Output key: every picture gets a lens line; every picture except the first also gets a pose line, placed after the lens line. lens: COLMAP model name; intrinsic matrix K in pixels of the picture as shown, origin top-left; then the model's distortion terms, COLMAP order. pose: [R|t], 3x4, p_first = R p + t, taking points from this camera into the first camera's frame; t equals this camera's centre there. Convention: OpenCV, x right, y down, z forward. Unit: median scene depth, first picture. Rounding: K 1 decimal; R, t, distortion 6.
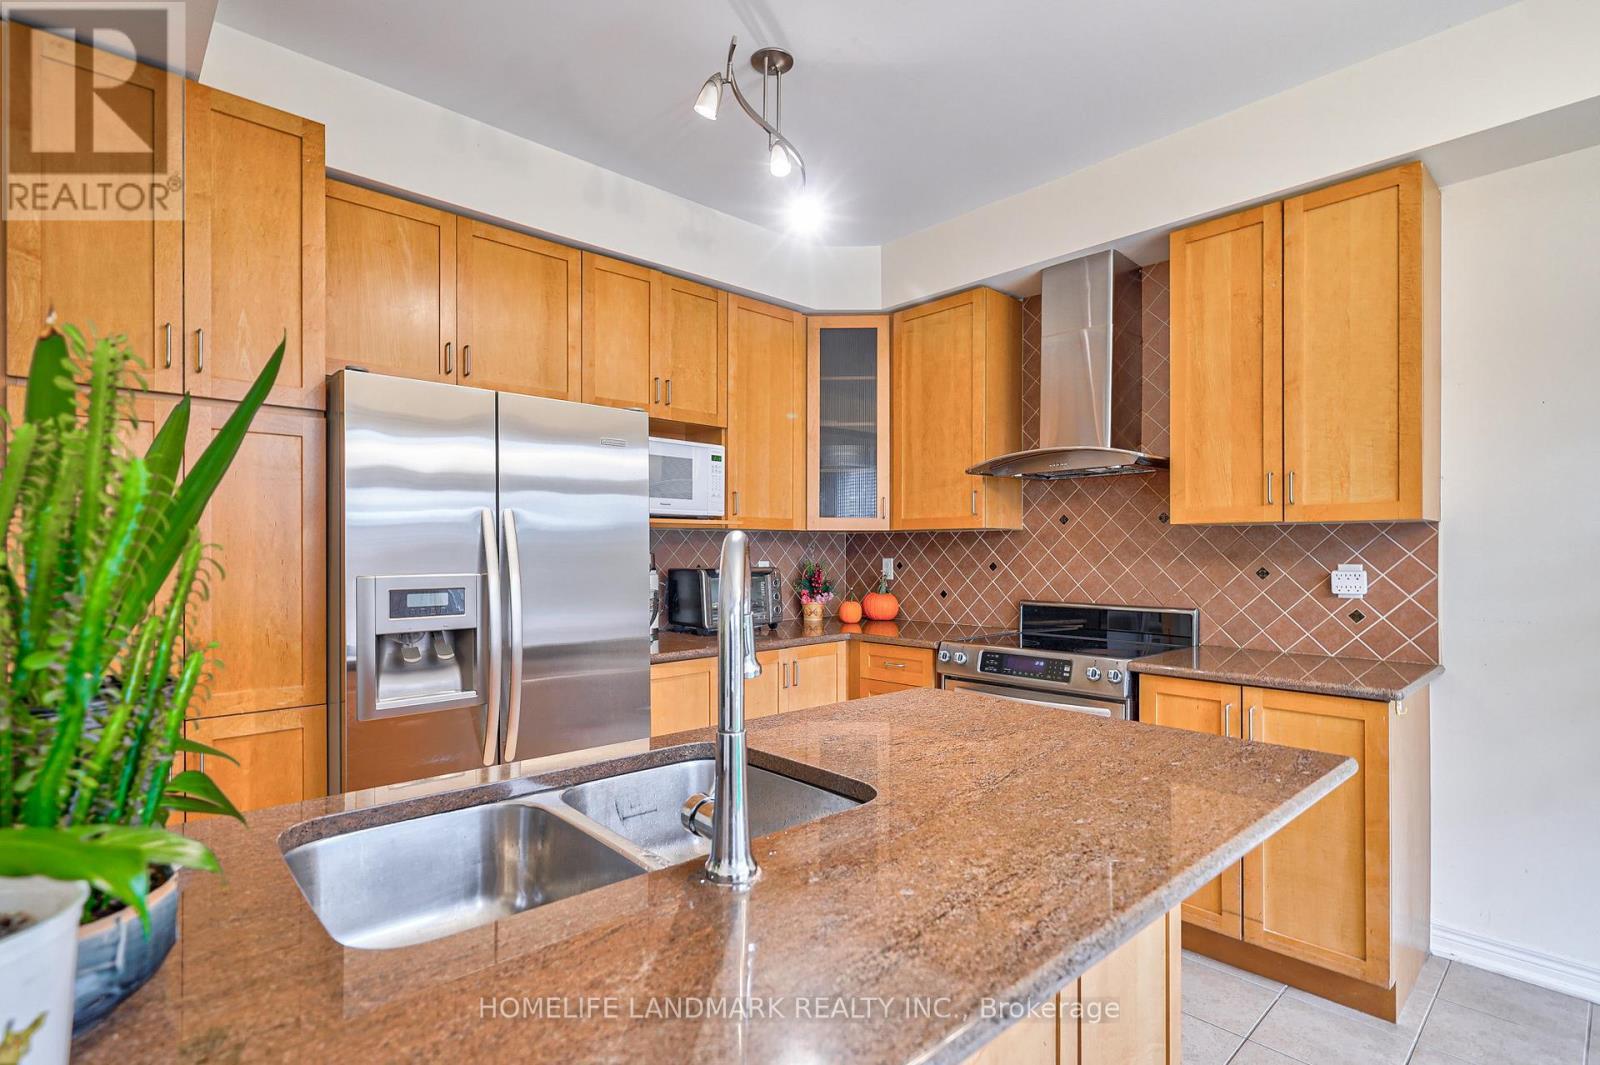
lens RADIAL K [[767.0, 0, 787.8], [0, 767.0, 550.8], [0, 0, 1]] dist [-0.000009, -0.000308]
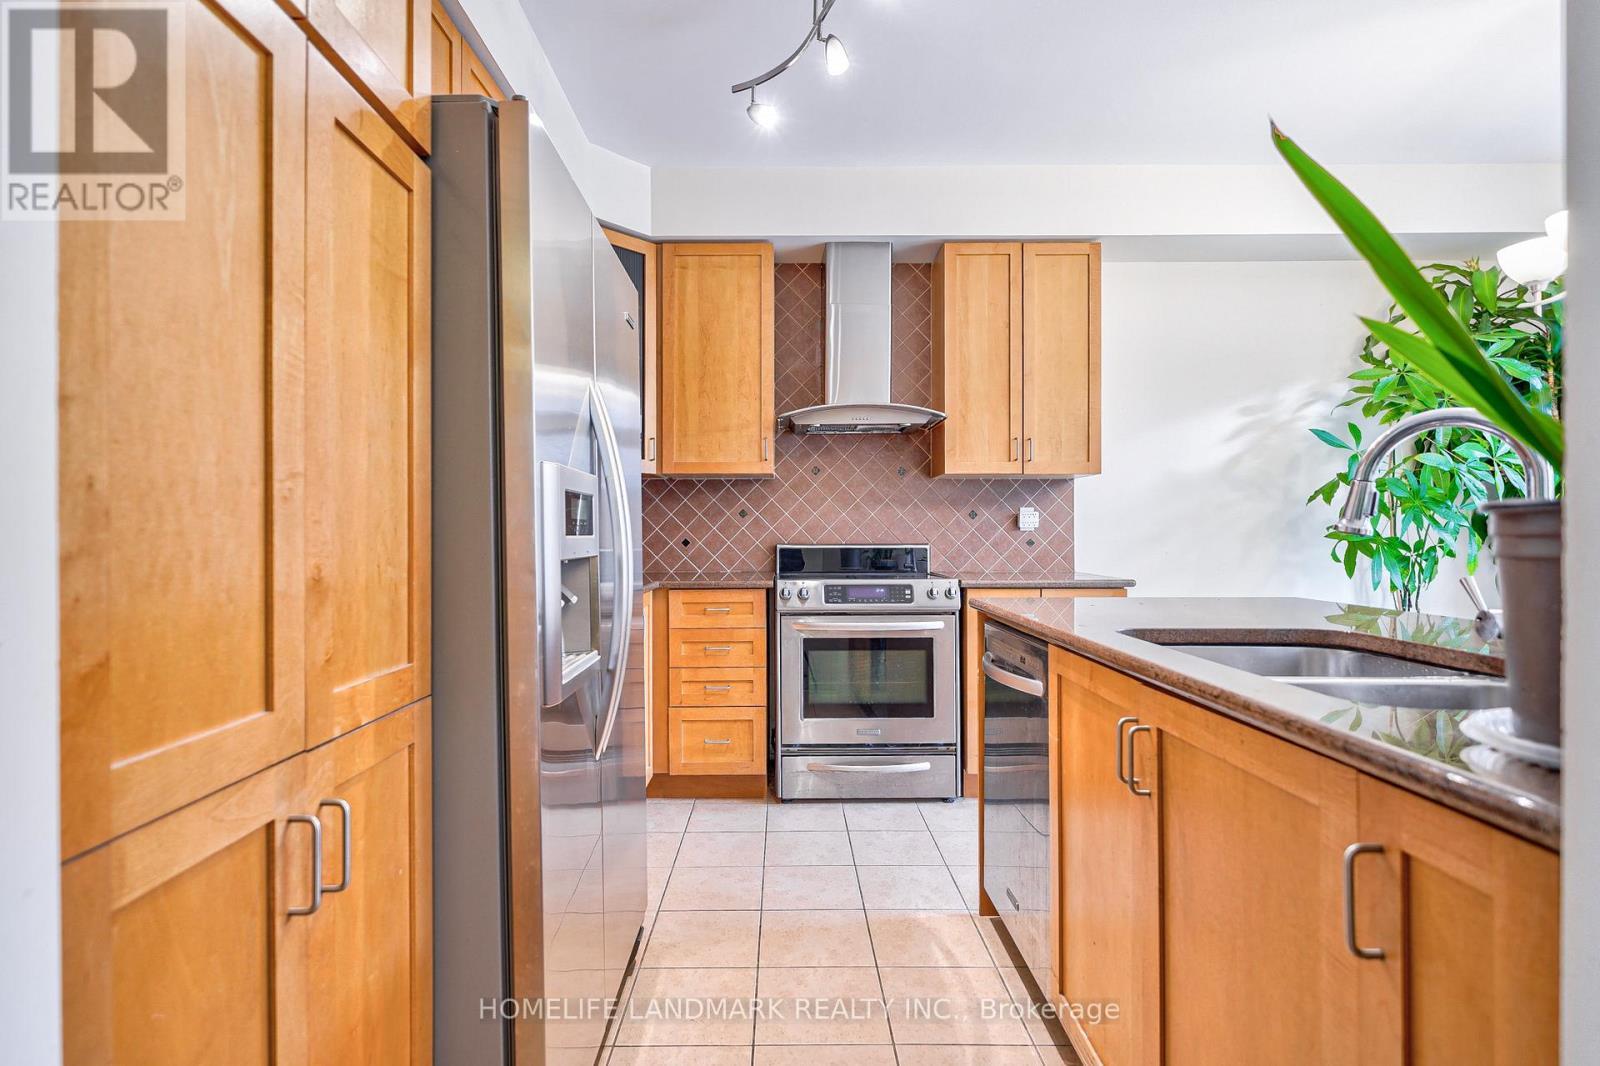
lens RADIAL K [[778.6, 0, 776.3], [0, 778.6, 536.3], [0, 0, 1]] dist [0.005081, 0.000286]
pose [[0.679285, -0.003434, 0.733866, -0.552524], [0.002023, 0.999994, 0.002808, 0.055804], [-0.733872, -0.000423, 0.679288, 0.290897]]
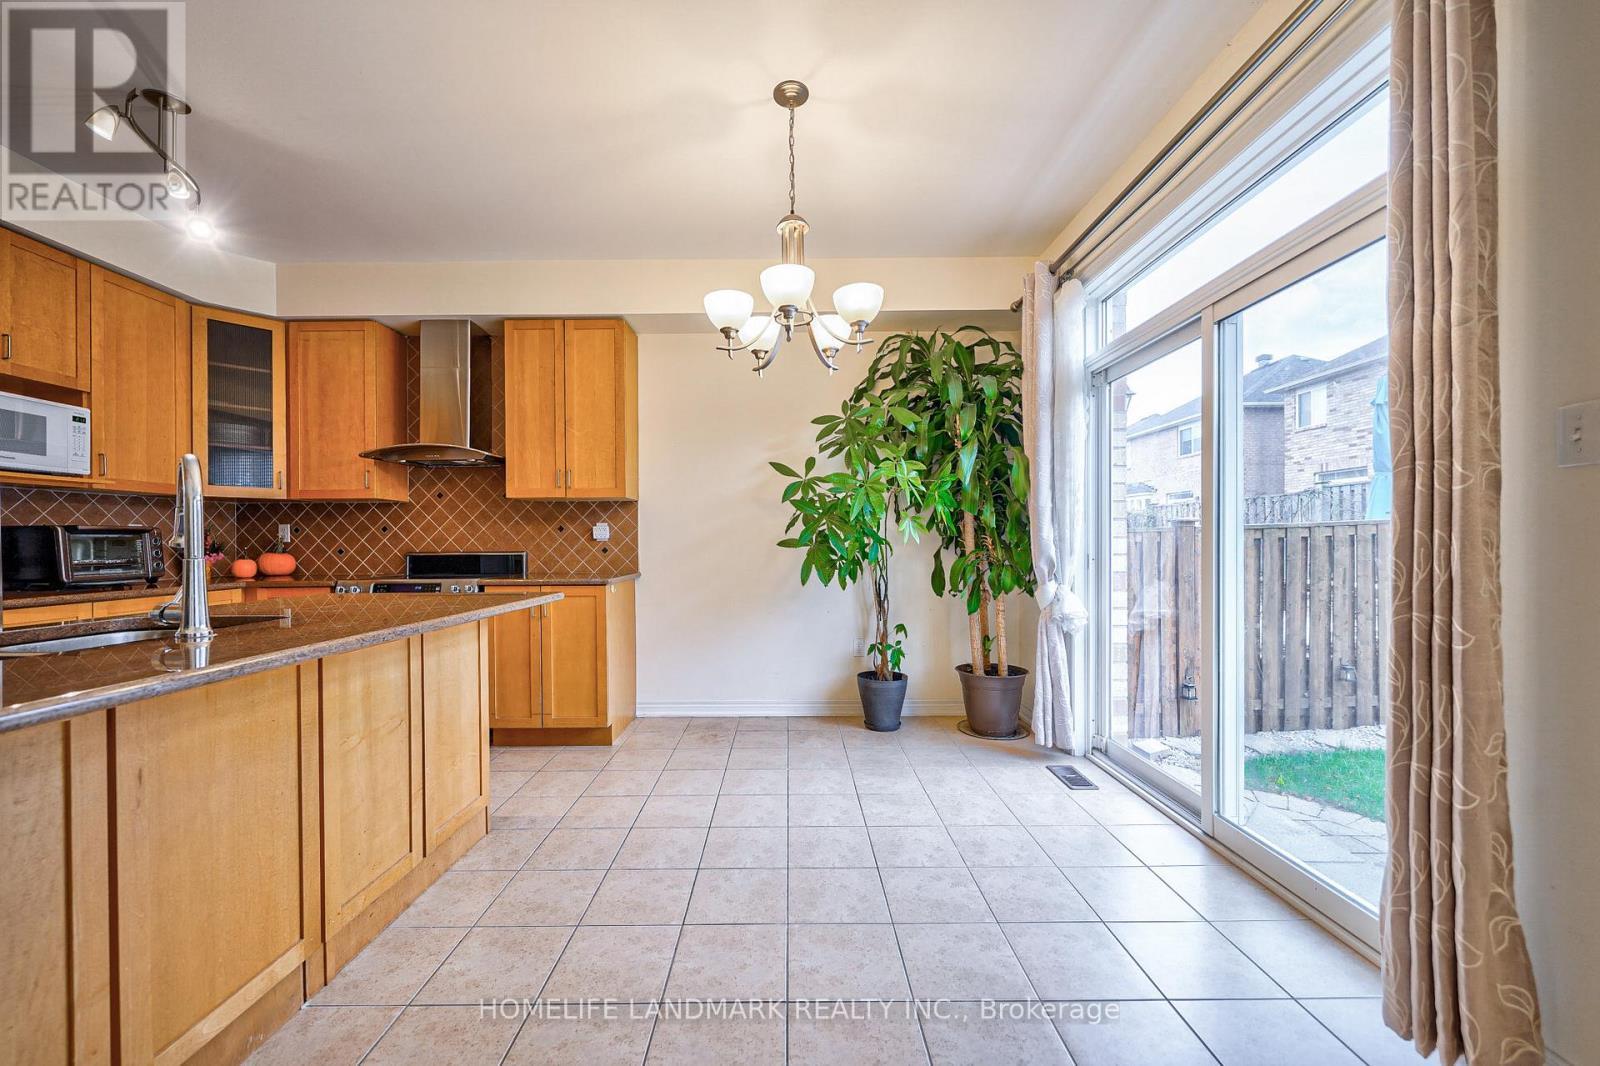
lens RADIAL K [[612.9, 0, 782.1], [0, 612.9, 542.3], [0, 0, 1]] dist [-0.000826, -0.000730]
pose [[0.680956, -0.006052, 0.732300, -0.052404], [0.008285, 0.999966, 0.000560, 0.056702], [-0.732278, 0.005686, 0.680982, -0.283632]]
